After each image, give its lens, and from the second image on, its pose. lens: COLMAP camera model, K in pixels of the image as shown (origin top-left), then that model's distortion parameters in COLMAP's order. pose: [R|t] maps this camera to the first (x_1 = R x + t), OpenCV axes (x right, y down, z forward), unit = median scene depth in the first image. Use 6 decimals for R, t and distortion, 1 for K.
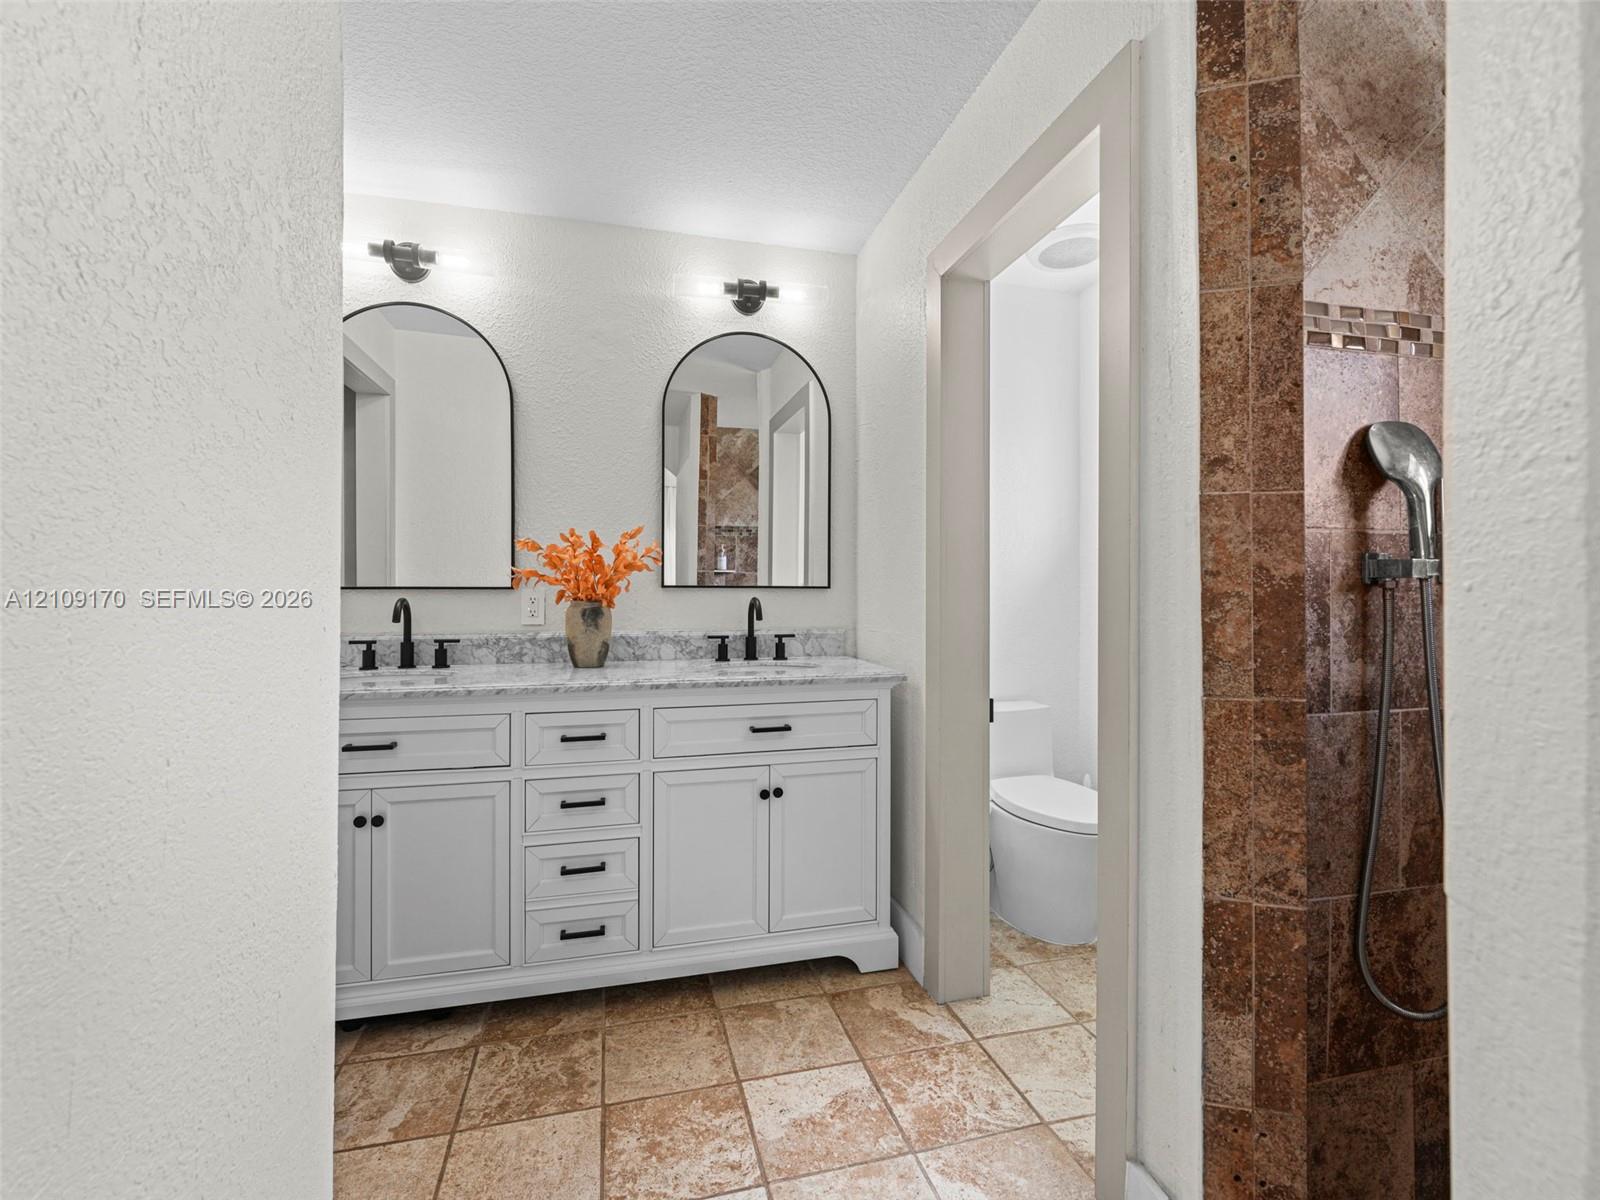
lens RADIAL K [[722.0, 0, 801.1], [0, 722.0, 588.1], [0, 0, 1]] dist [-0.002426, -0.000185]
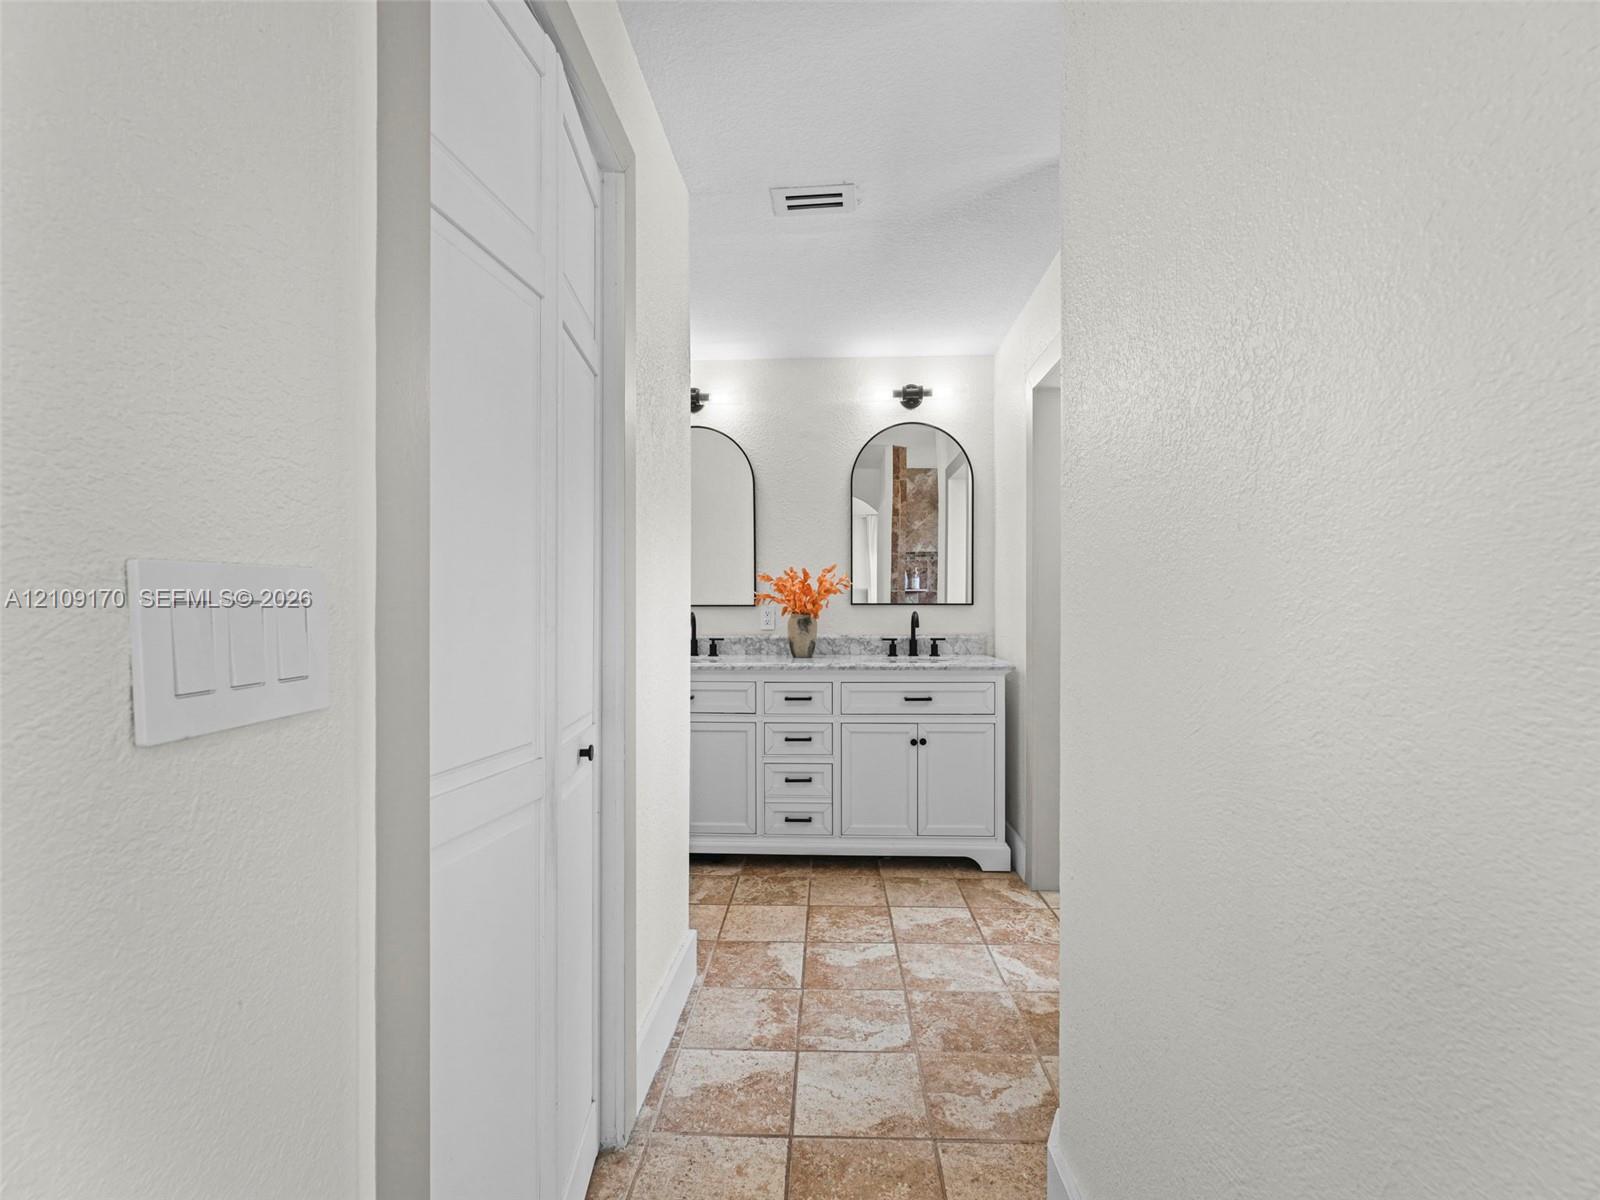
lens RADIAL K [[721.8, 0, 798.0], [0, 721.8, 599.1], [0, 0, 1]] dist [0.000888, -0.000033]
pose [[0.953522, -0.006608, -0.301251, 0.169397], [0.004327, 0.999957, -0.008240, -0.000885], [0.301292, 0.006554, 0.953509, -0.492491]]
